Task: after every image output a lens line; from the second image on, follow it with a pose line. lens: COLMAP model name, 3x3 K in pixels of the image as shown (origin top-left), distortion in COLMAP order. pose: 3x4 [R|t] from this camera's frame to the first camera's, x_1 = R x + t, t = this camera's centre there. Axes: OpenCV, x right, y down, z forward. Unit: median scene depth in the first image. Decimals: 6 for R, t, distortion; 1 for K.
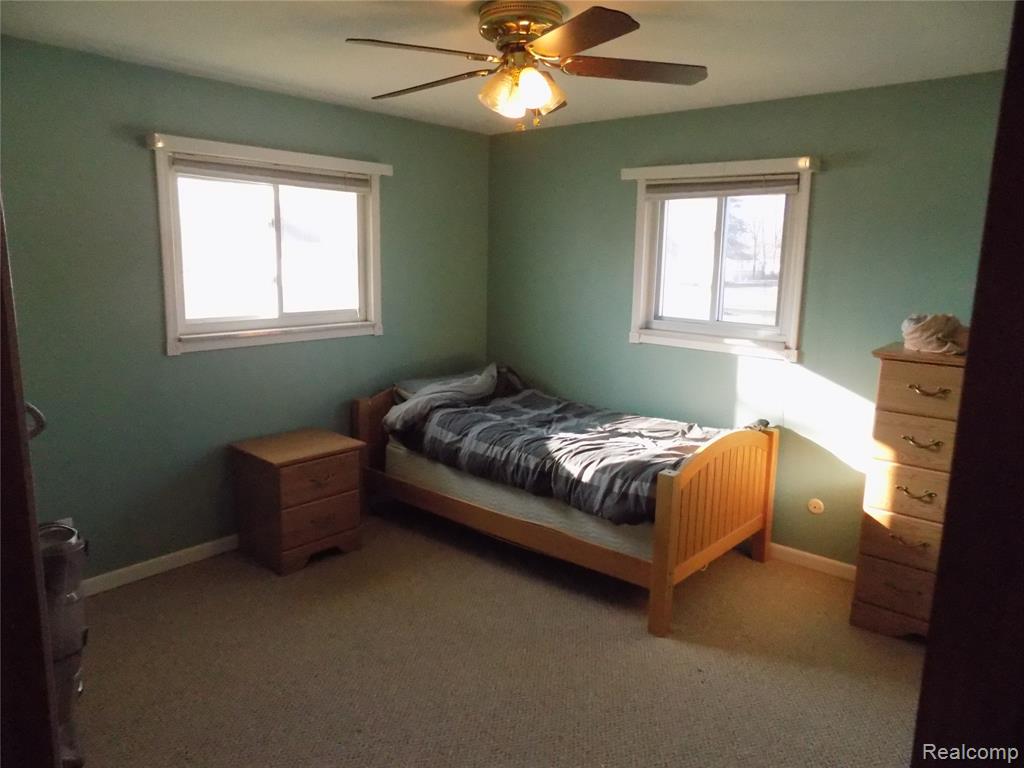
lens RADIAL K [[689.3, 0, 511.5], [0, 689.3, 381.5], [0, 0, 1]] dist [-0.058159, 0.052594]
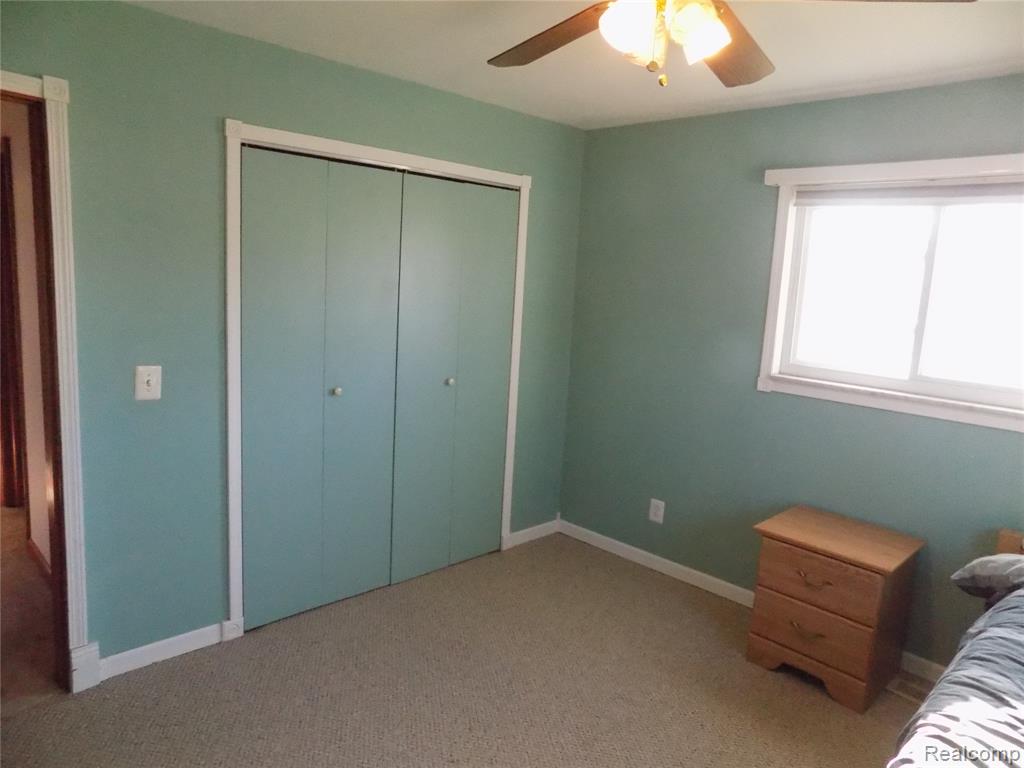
lens RADIAL K [[689.3, 0, 511.6], [0, 689.3, 383.6], [0, 0, 1]] dist [-0.058159, 0.052594]
pose [[-0.072319, 0.139679, -0.987552, 0.483860], [-0.235948, 0.959644, 0.153010, -0.109542], [0.969071, 0.244077, -0.036443, 0.652183]]
